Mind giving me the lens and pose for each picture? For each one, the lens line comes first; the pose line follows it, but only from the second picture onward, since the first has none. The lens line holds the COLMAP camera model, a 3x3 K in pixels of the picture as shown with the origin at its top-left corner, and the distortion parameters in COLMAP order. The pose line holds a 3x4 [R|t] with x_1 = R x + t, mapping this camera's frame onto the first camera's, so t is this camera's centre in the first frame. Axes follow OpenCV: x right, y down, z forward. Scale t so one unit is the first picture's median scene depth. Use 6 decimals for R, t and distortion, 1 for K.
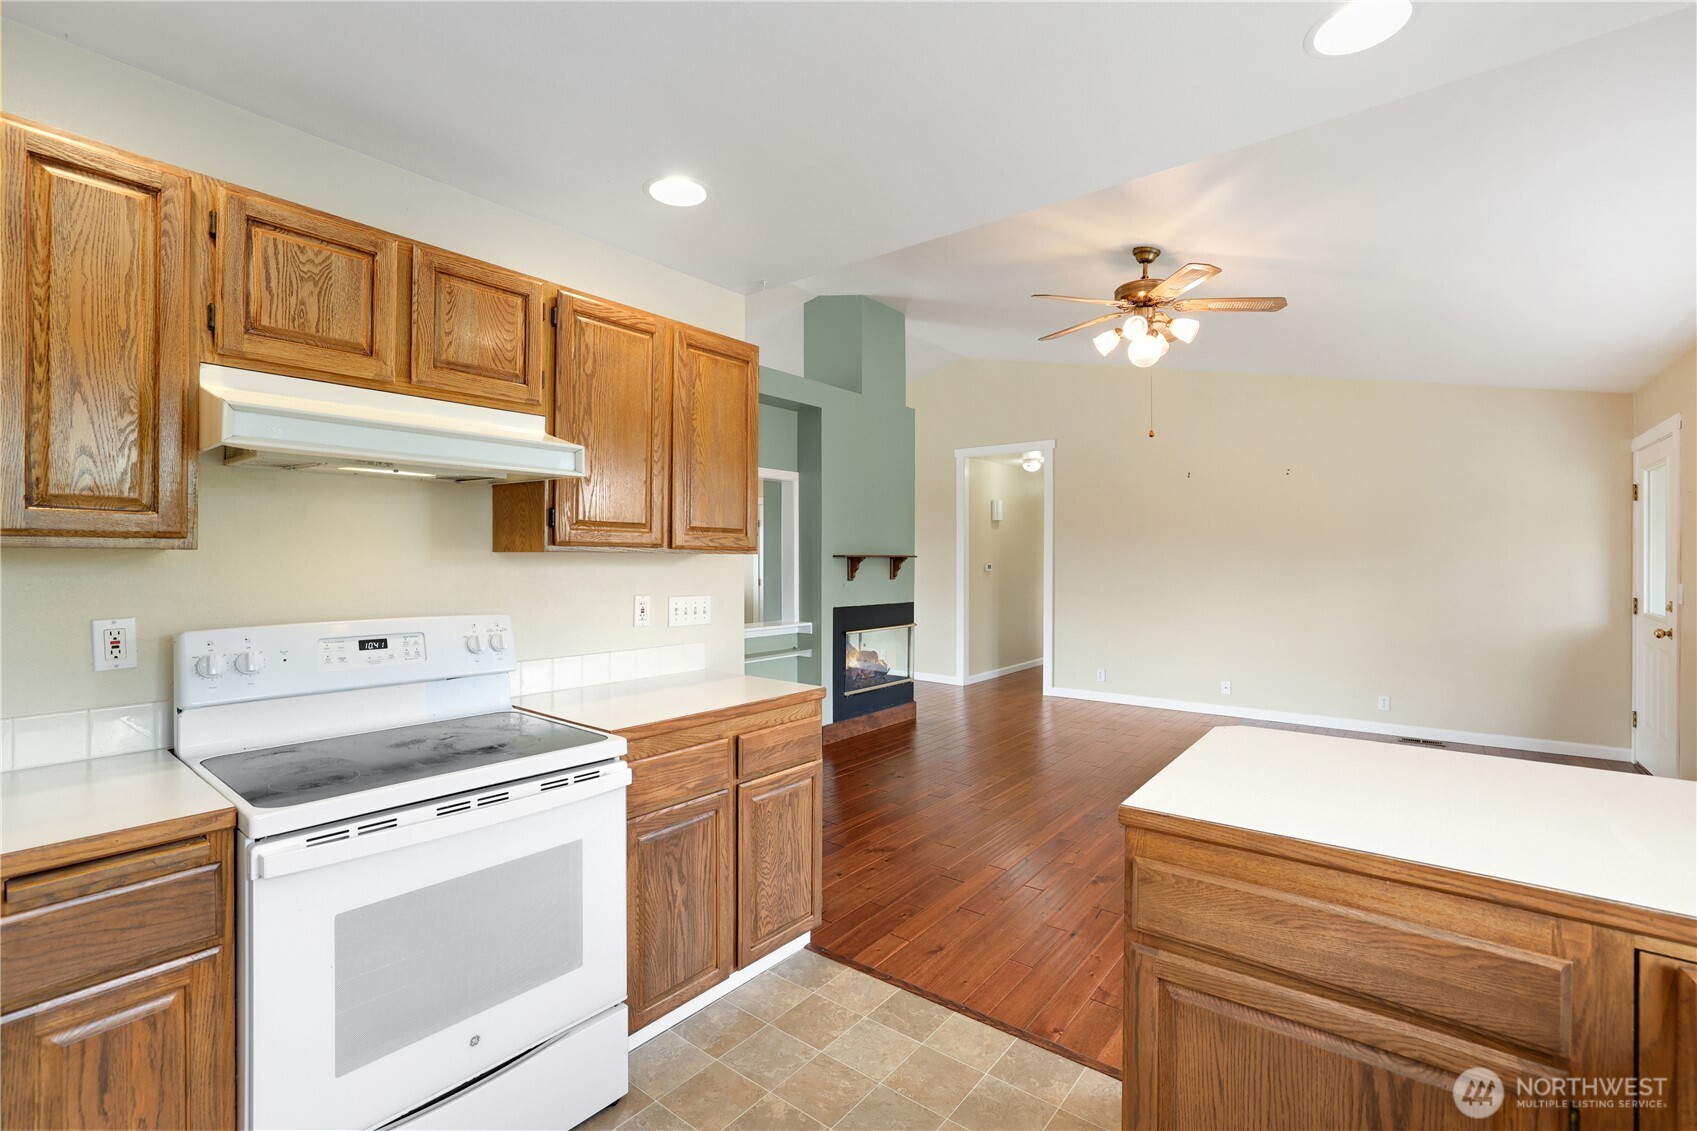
lens RADIAL K [[746.9, 0, 850.1], [0, 746.9, 561.7], [0, 0, 1]] dist [-0.016172, 0.001266]
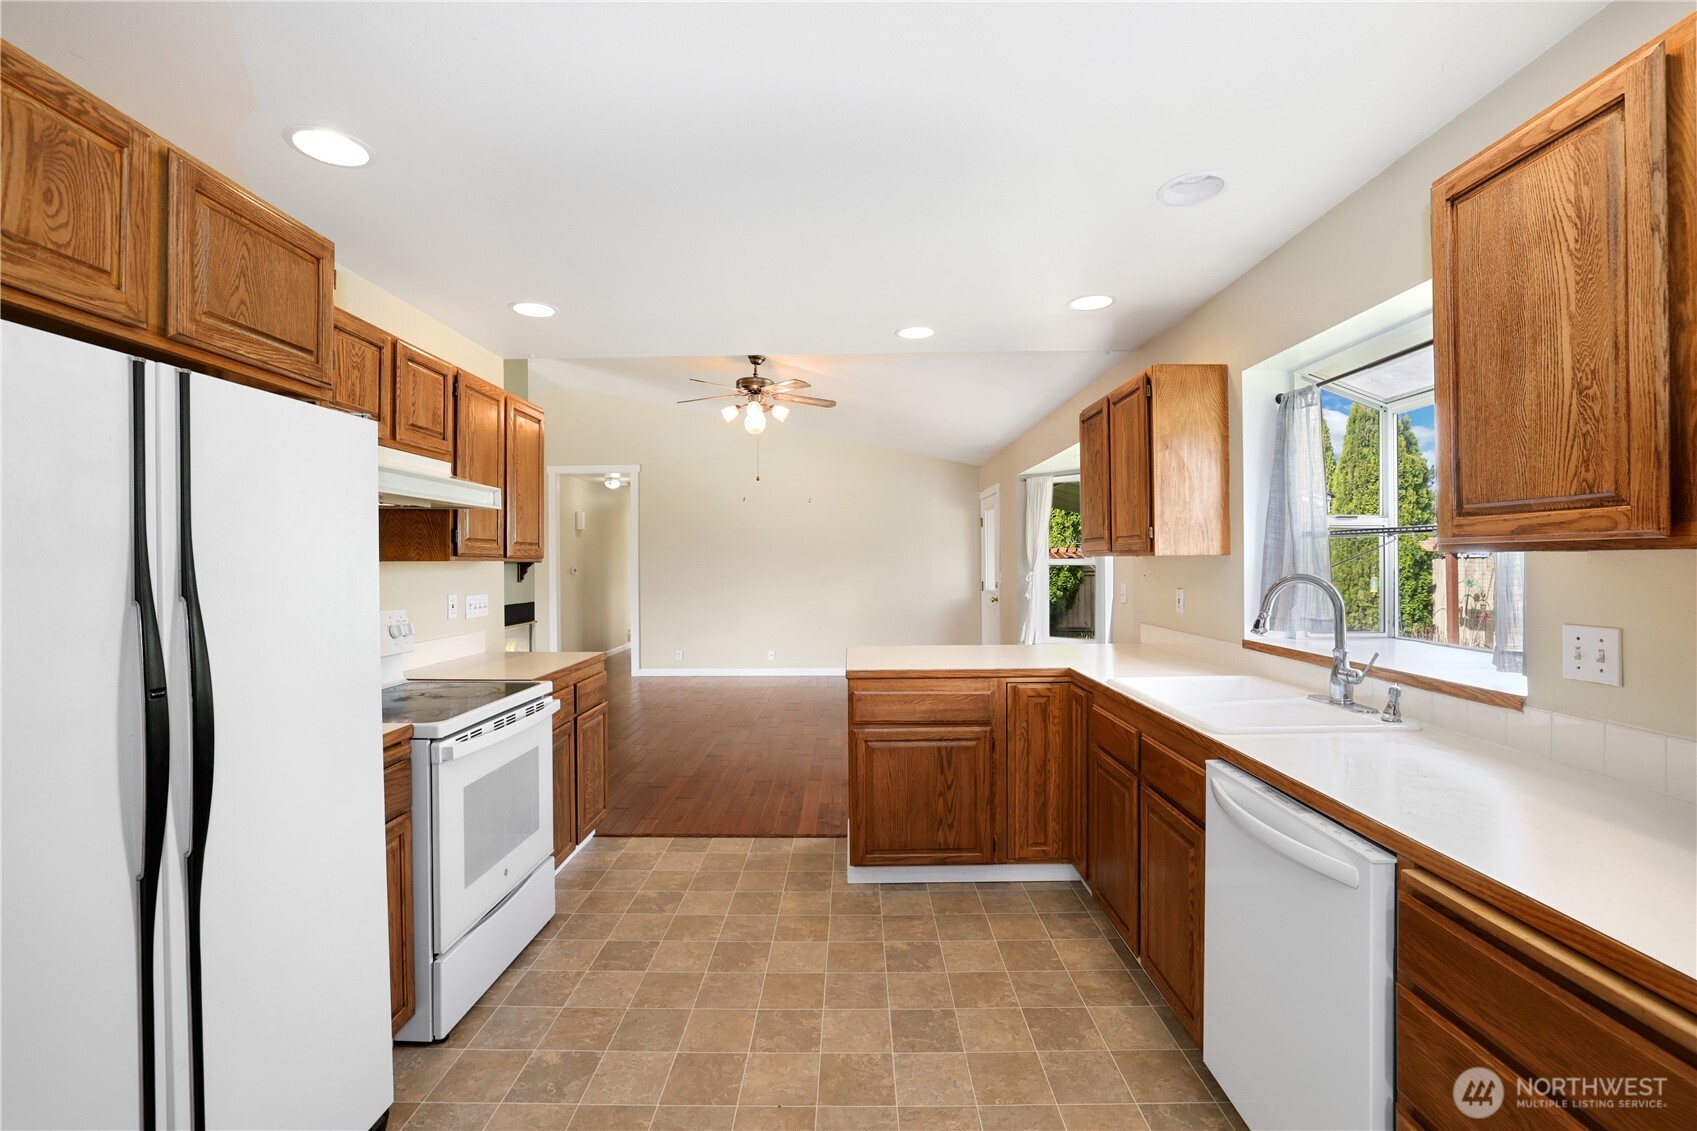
lens RADIAL K [[746.9, 0, 845.6], [0, 746.9, 560.4], [0, 0, 1]] dist [-0.016172, 0.001266]
pose [[0.791073, -0.006548, 0.611686, -0.667922], [0.010631, 0.999939, -0.003045, -0.002230], [-0.611629, 0.008912, 0.791095, -0.521684]]
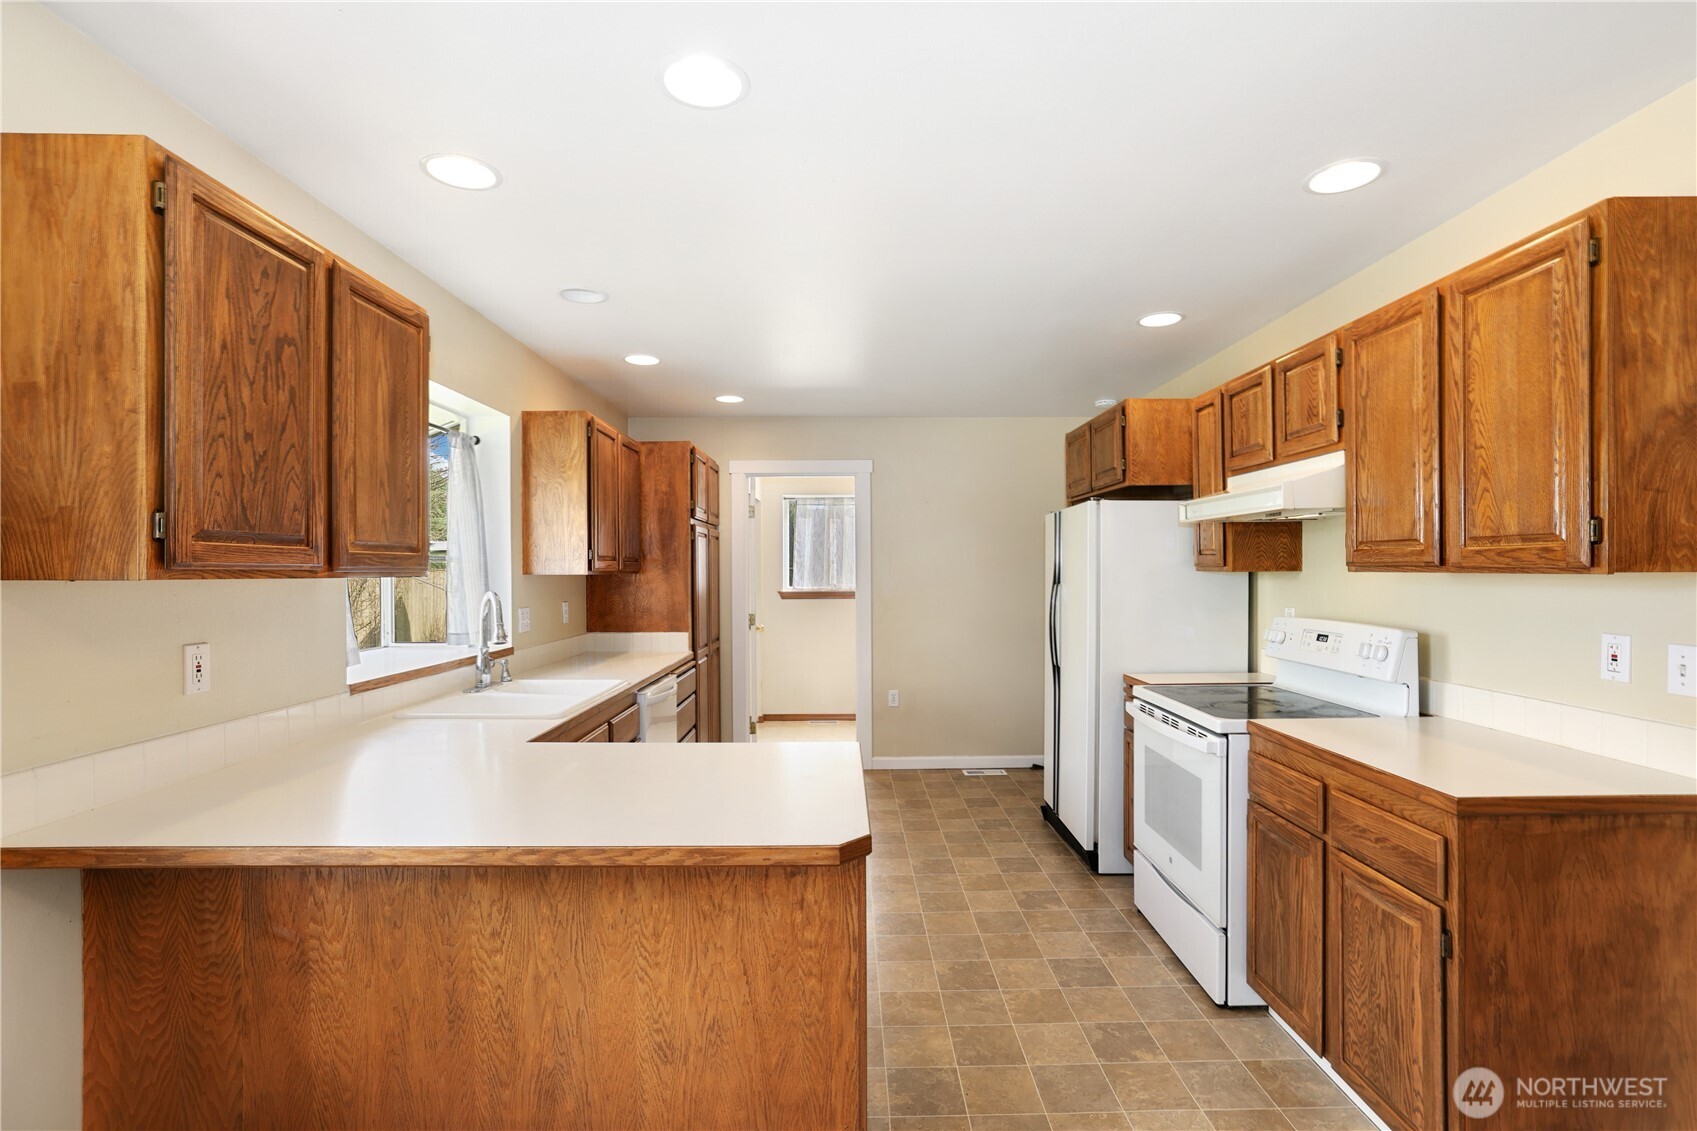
lens RADIAL K [[795.9, 0, 853.8], [0, 795.9, 571.8], [0, 0, 1]] dist [-0.012275, 0.000486]
pose [[-0.777533, 0.003928, -0.628830, 0.906070], [0.002749, 0.999992, 0.002849, -0.019180], [0.628836, 0.000486, -0.777538, 1.466453]]
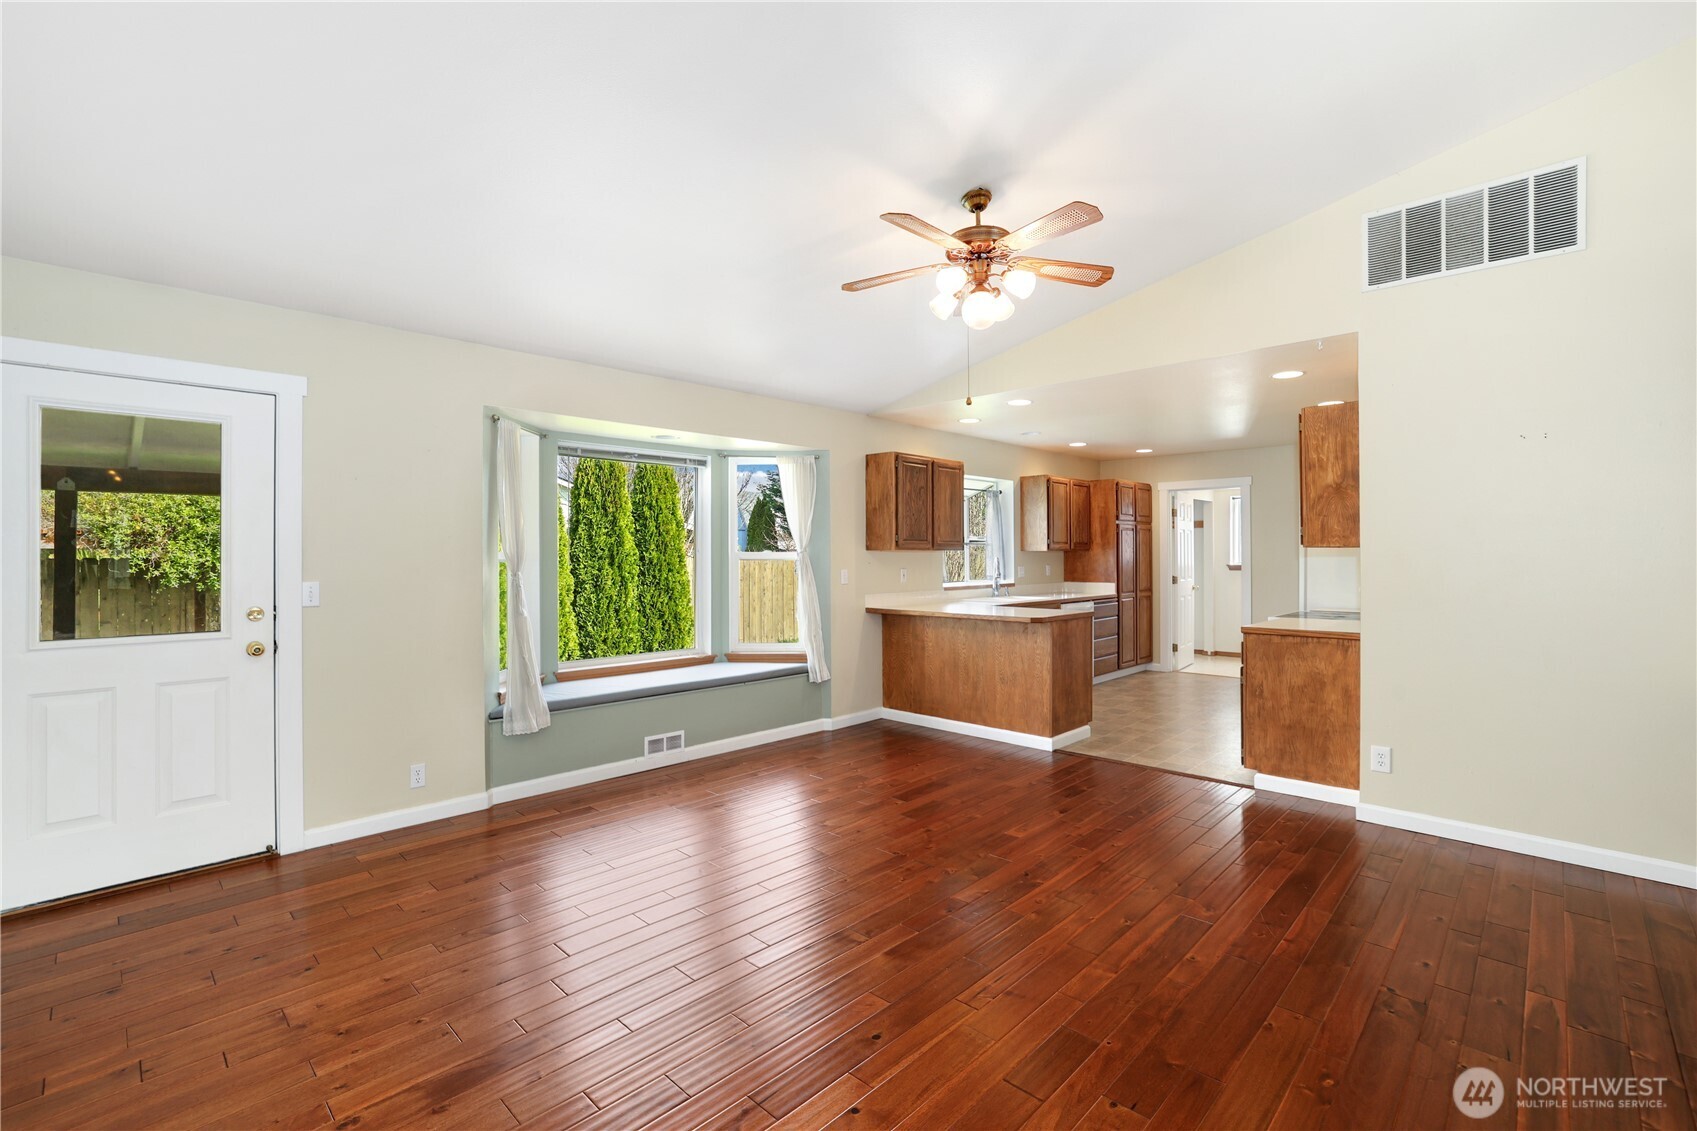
lens RADIAL K [[746.9, 0, 852.1], [0, 746.9, 564.3], [0, 0, 1]] dist [-0.016172, 0.001266]
pose [[-0.995609, 0.000218, 0.093613, 0.845720], [0.001594, 0.999892, 0.014625, 0.001527], [-0.093600, 0.014710, -0.995501, 3.445869]]
